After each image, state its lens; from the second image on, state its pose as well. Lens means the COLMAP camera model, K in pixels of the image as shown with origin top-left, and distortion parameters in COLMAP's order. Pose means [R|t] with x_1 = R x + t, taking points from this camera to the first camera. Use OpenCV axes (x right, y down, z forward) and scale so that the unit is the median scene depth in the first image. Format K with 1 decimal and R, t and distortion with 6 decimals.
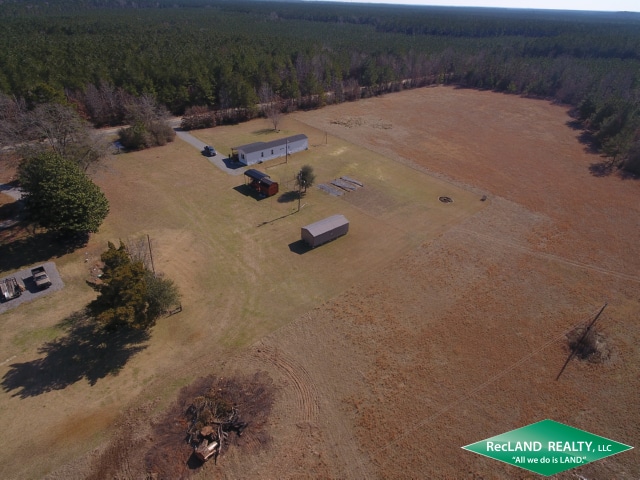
lens RADIAL K [[372.3, 0, 320.0], [0, 372.3, 240.0], [0, 0, 1]] dist [0.002835, 0.001452]
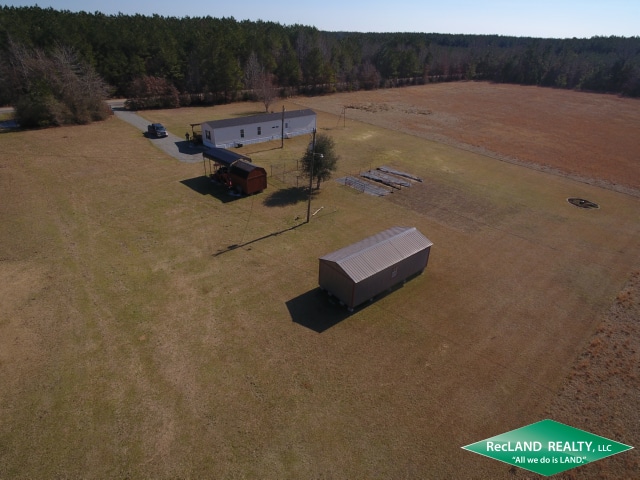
lens RADIAL K [[372.3, 0, 320.0], [0, 372.3, 240.0], [0, 0, 1]] dist [0.002835, 0.001452]
pose [[0.999952, -0.001792, 0.009631, -0.040025], [0.002470, 0.997483, -0.070865, -0.018376], [-0.009480, 0.070886, 0.997439, 0.457082]]
